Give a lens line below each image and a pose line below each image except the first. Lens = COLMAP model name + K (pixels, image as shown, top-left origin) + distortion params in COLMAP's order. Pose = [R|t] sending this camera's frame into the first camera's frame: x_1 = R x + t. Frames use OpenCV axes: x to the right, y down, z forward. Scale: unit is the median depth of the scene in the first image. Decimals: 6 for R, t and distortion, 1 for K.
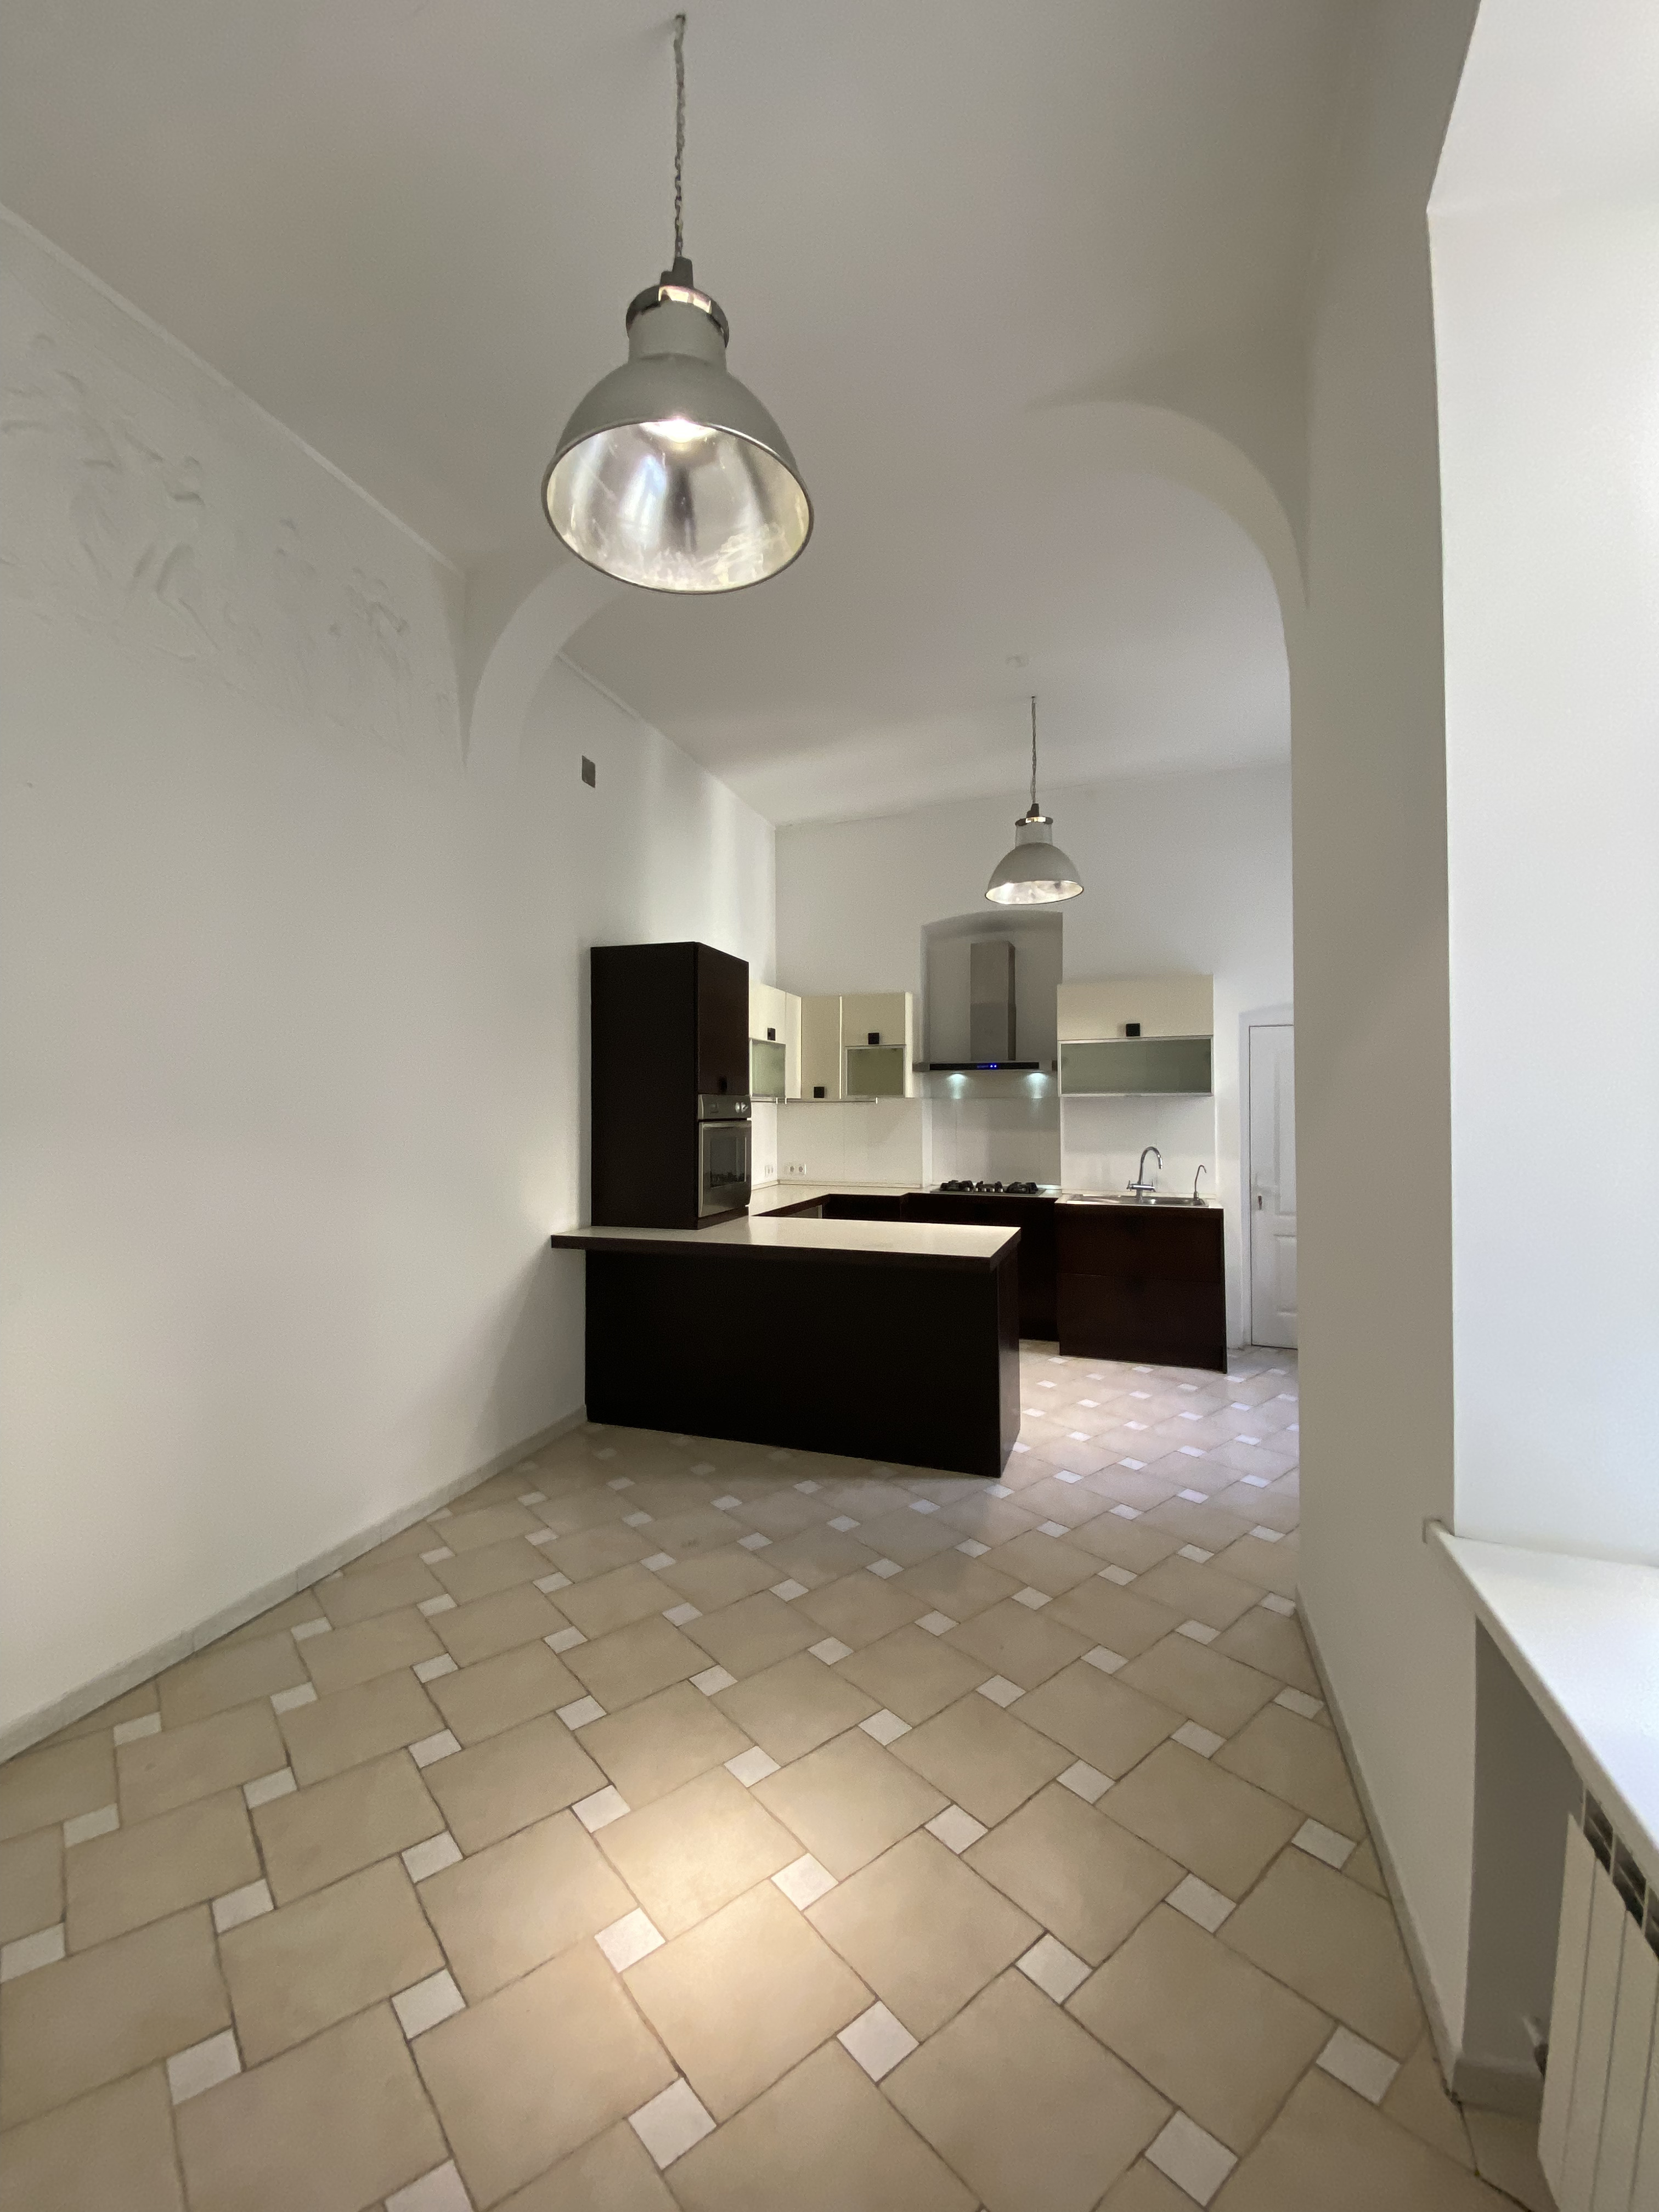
lens RADIAL K [[906.6, 0, 824.5], [0, 906.6, 1094.4], [0, 0, 1]] dist [0.003132, -0.011648]
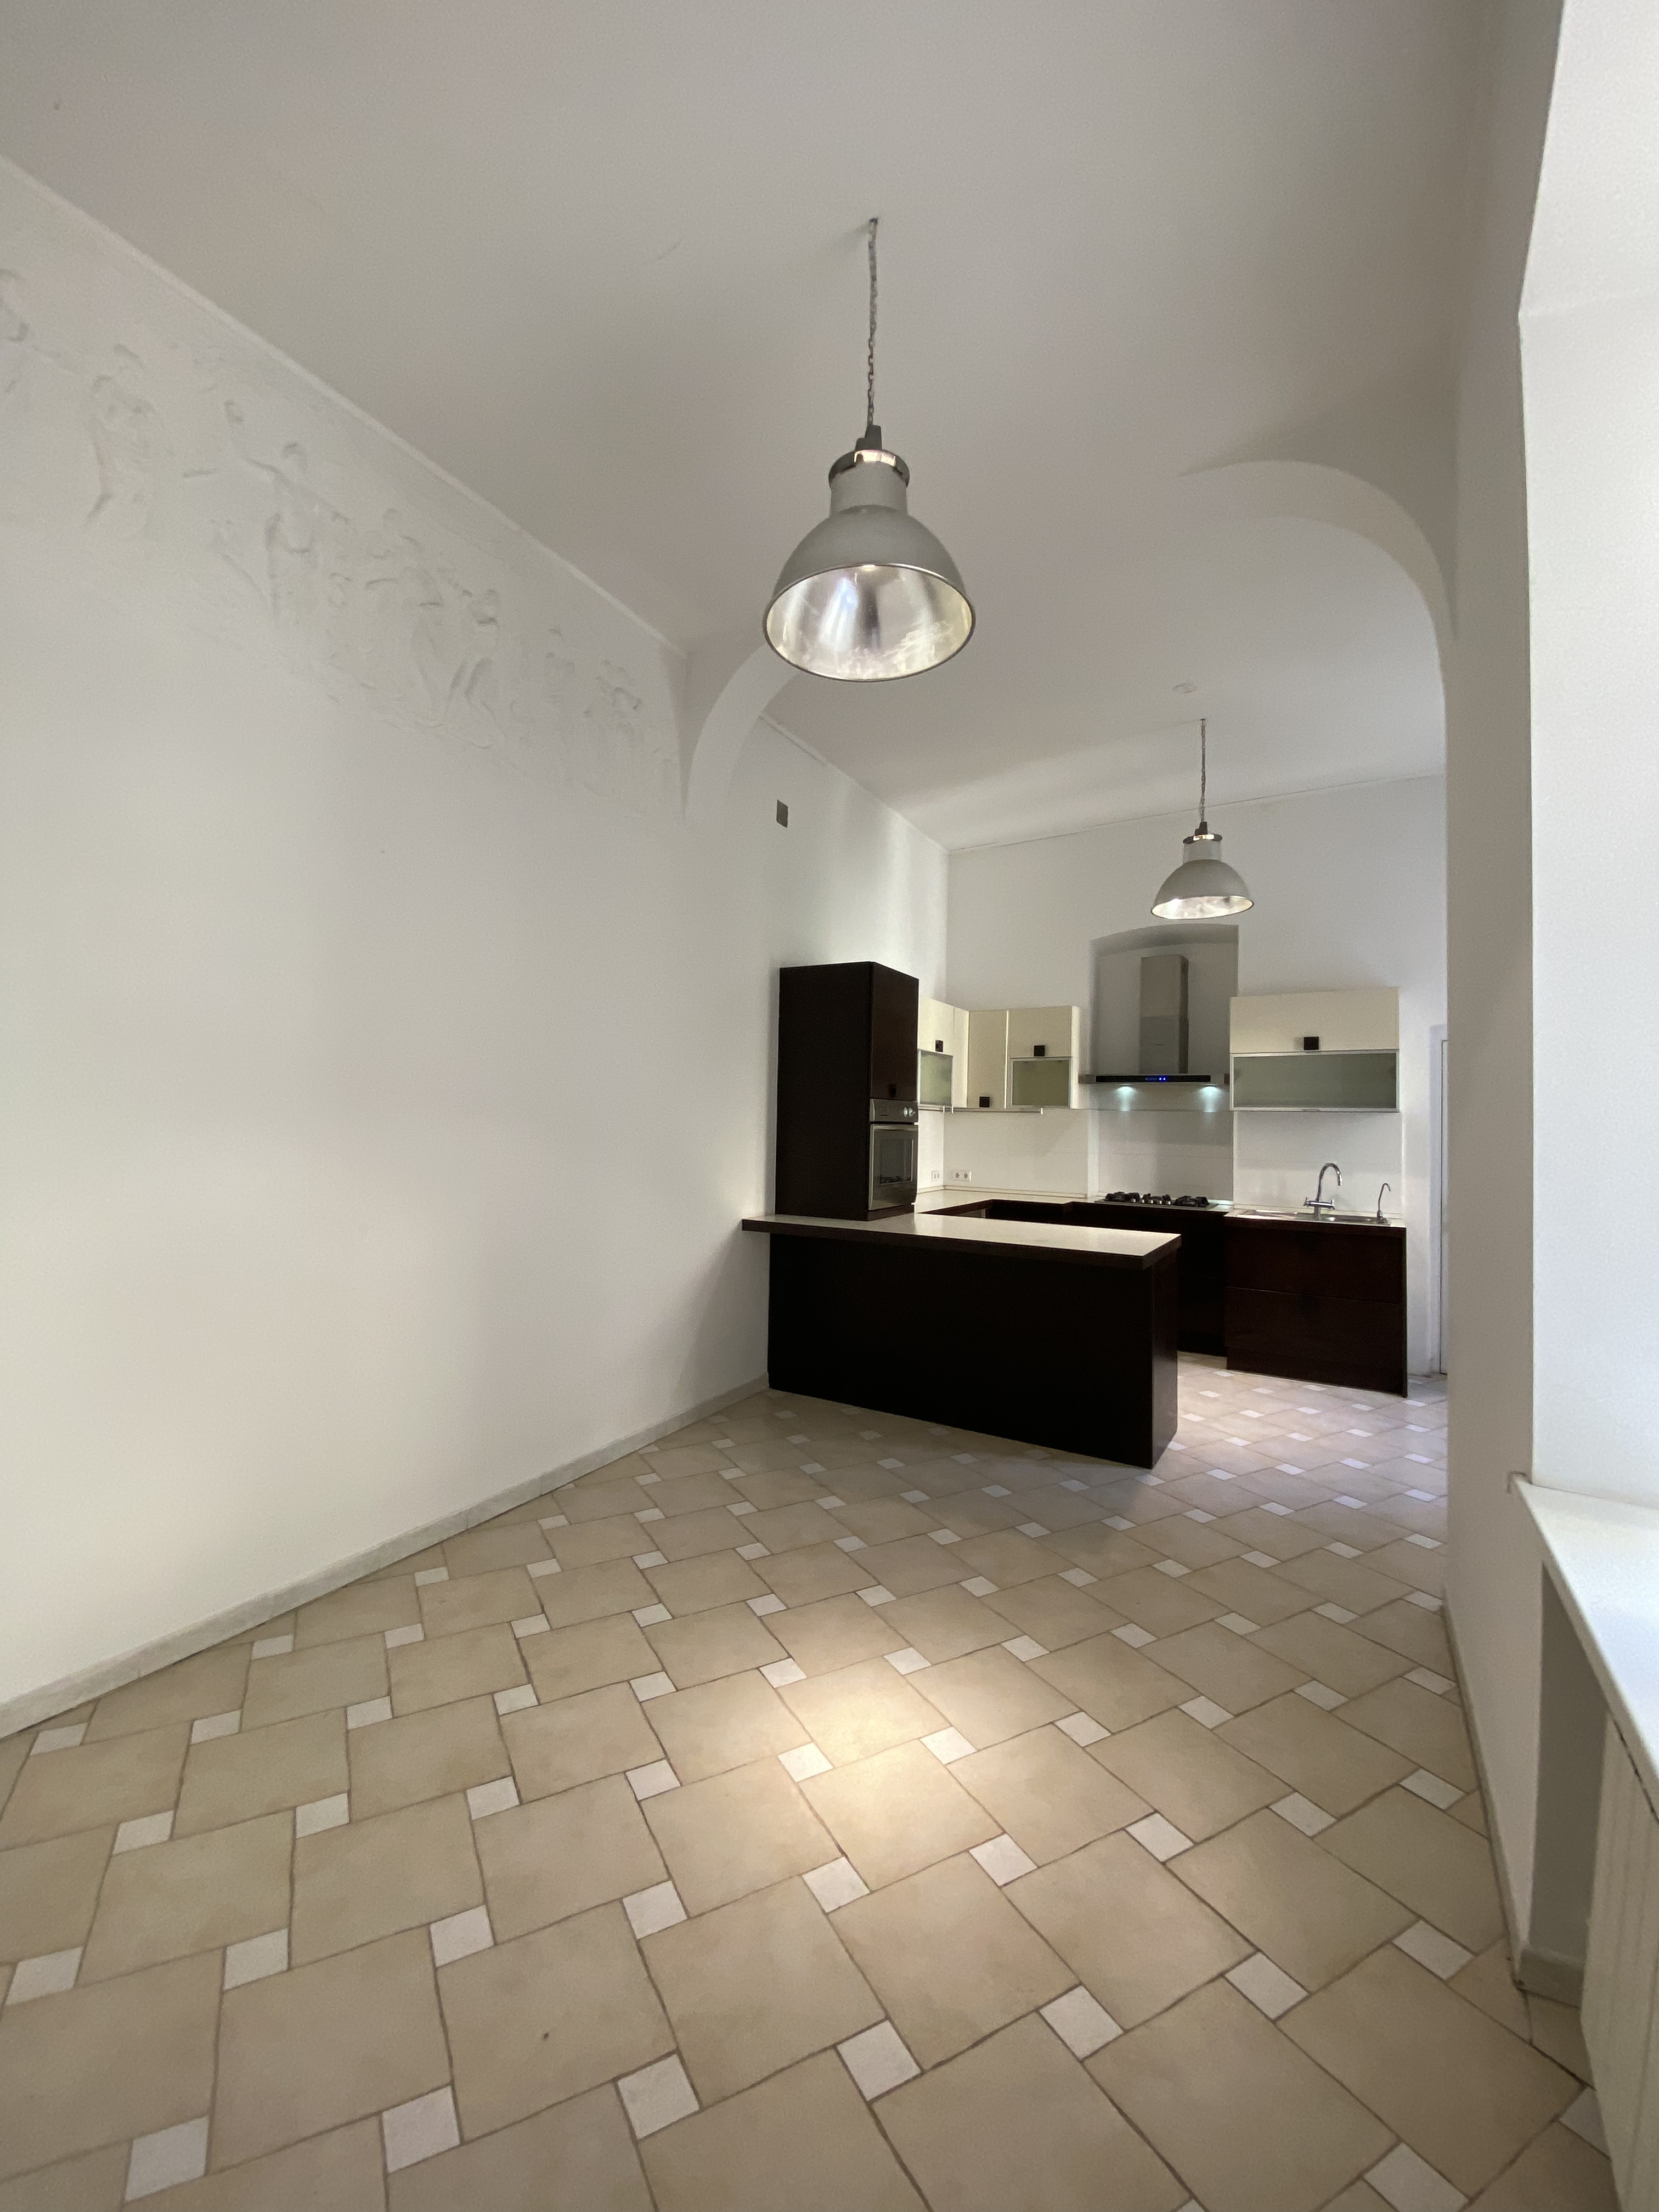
lens RADIAL K [[906.6, 0, 816.8], [0, 906.6, 1104.2], [0, 0, 1]] dist [0.003132, -0.011648]
pose [[0.980098, 0.018468, -0.197652, 0.017143], [-0.019698, 0.999797, -0.004256, 0.017411], [0.197533, 0.008065, 0.980263, -0.130671]]
